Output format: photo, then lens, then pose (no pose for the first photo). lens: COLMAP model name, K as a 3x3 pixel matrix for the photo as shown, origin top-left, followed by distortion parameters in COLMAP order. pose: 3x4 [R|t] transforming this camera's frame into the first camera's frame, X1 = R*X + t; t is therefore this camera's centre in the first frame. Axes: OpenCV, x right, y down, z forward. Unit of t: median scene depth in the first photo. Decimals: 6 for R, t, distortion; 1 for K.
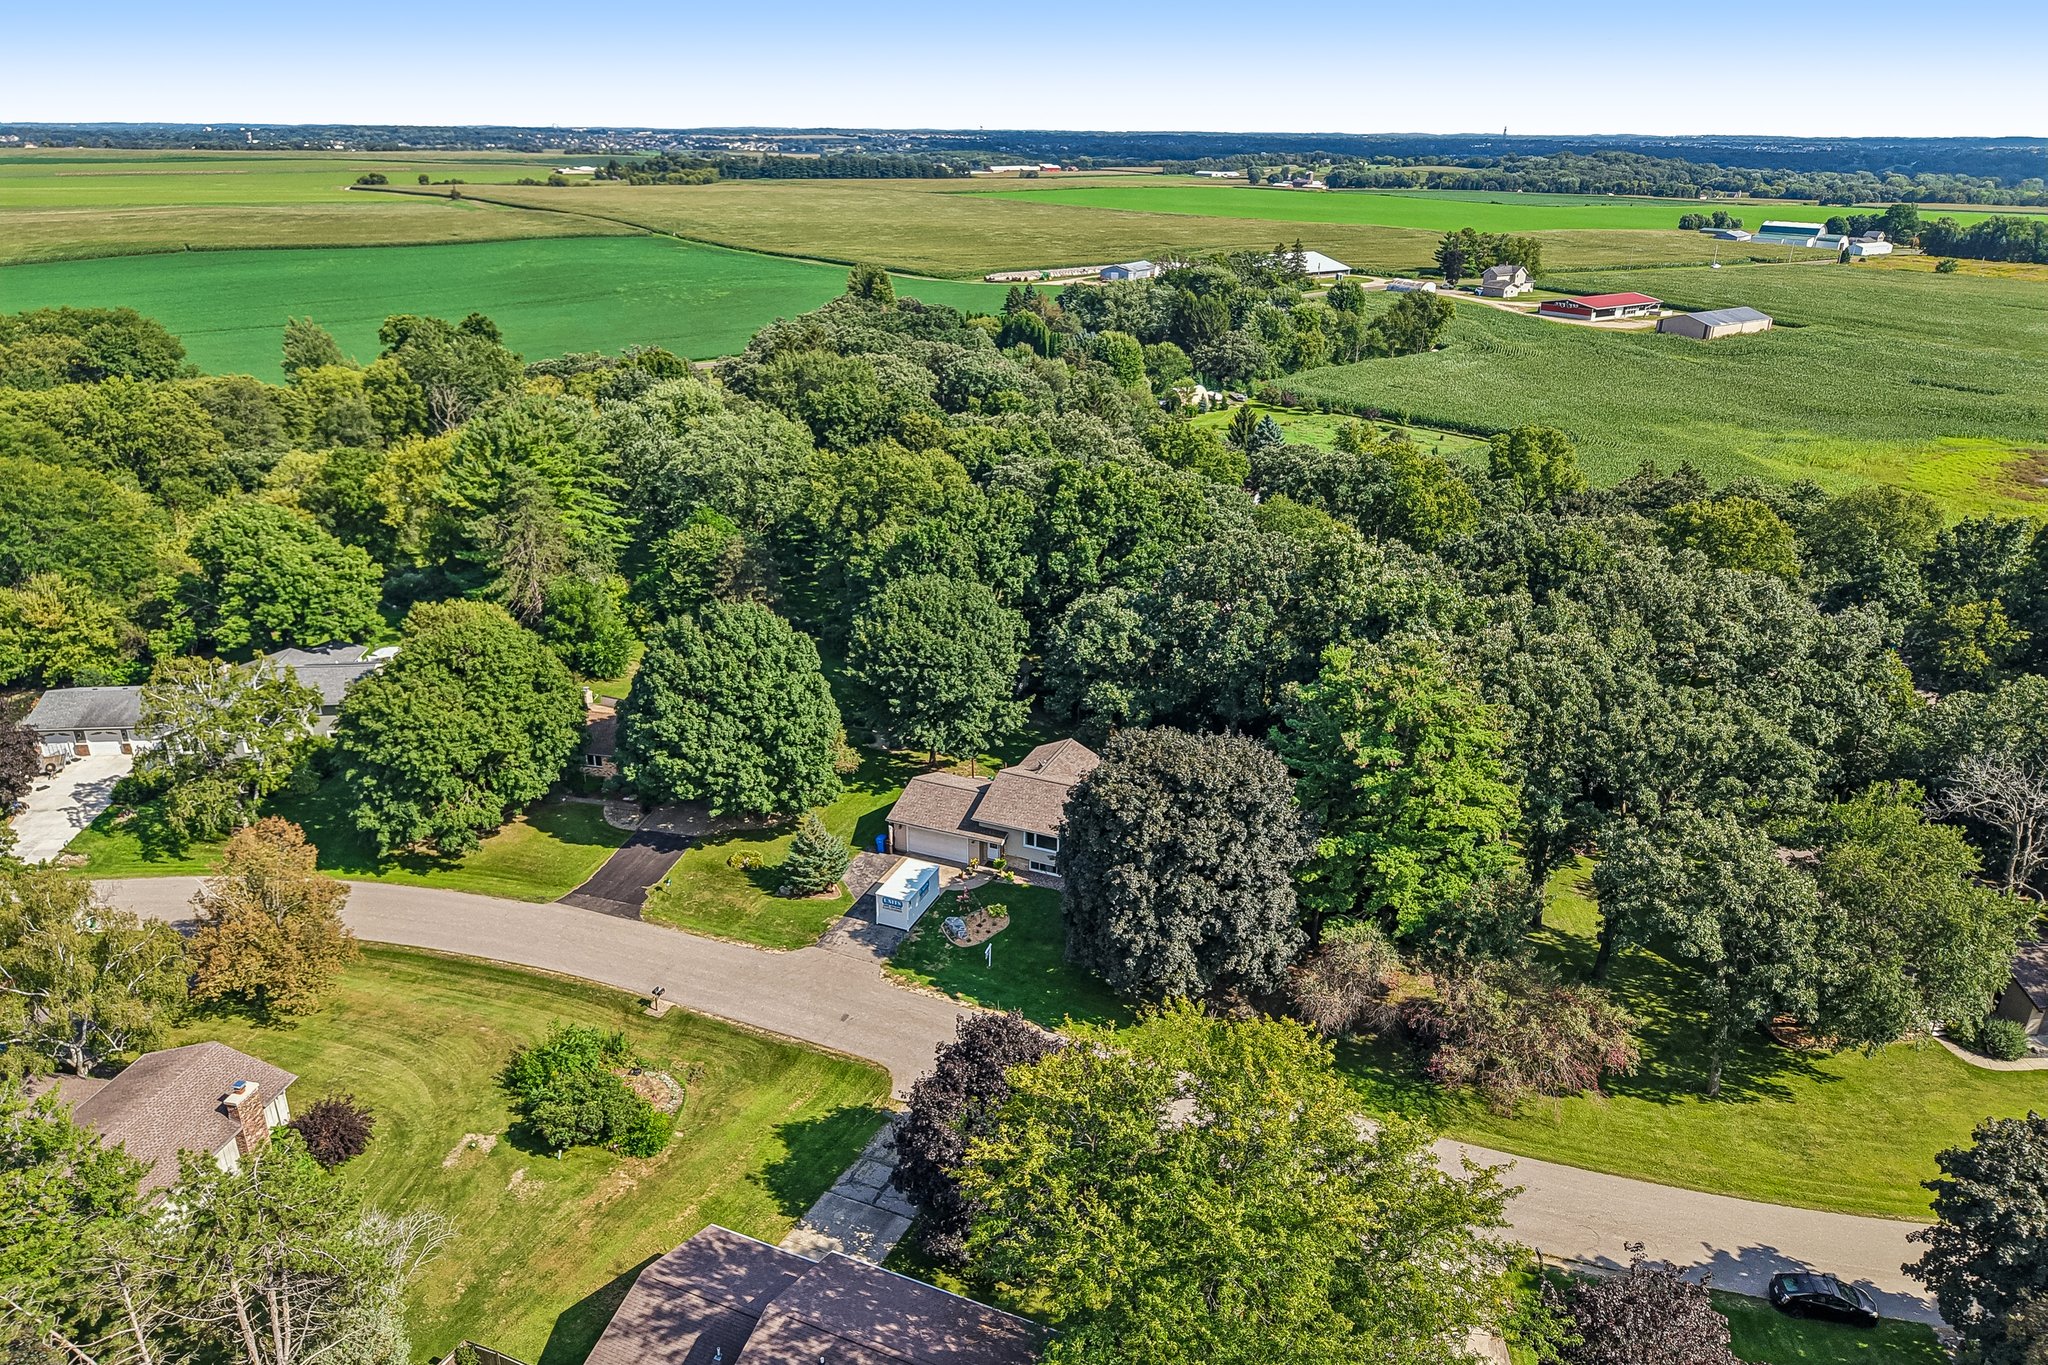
lens RADIAL K [[1399.9, 0, 1007.5], [0, 1399.9, 677.7], [0, 0, 1]] dist [0.010695, -0.011159]
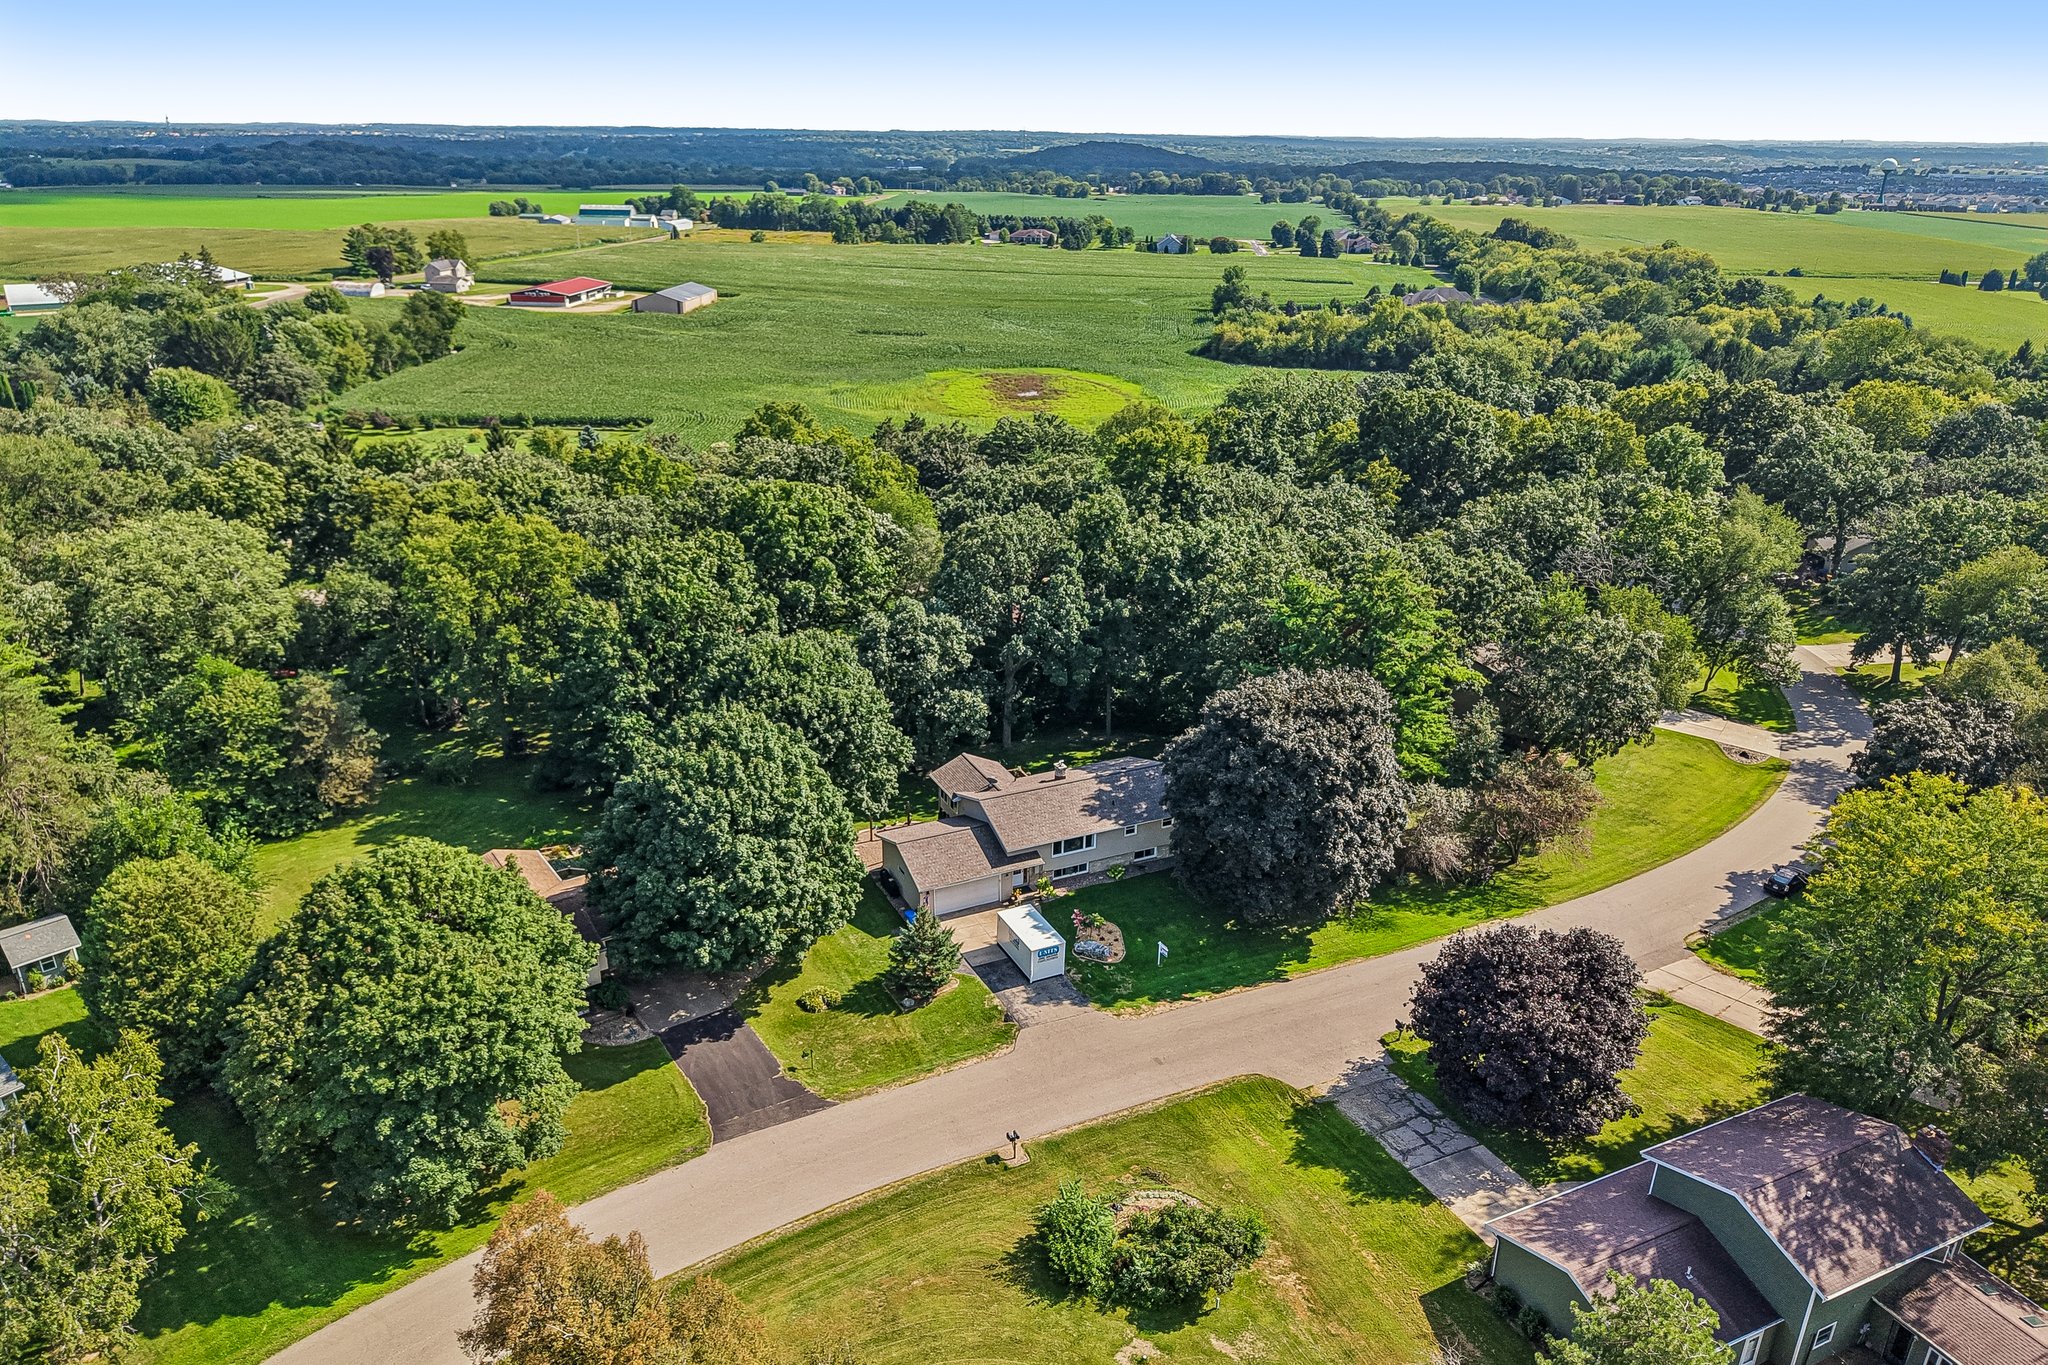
lens RADIAL K [[1399.9, 0, 1028.5], [0, 1399.9, 679.3], [0, 0, 1]] dist [0.010695, -0.011159]
pose [[0.658876, -0.276852, 0.699453, -0.468274], [0.270954, 0.954745, 0.122664, -0.089425], [-0.701759, 0.108699, 0.704073, 0.219130]]
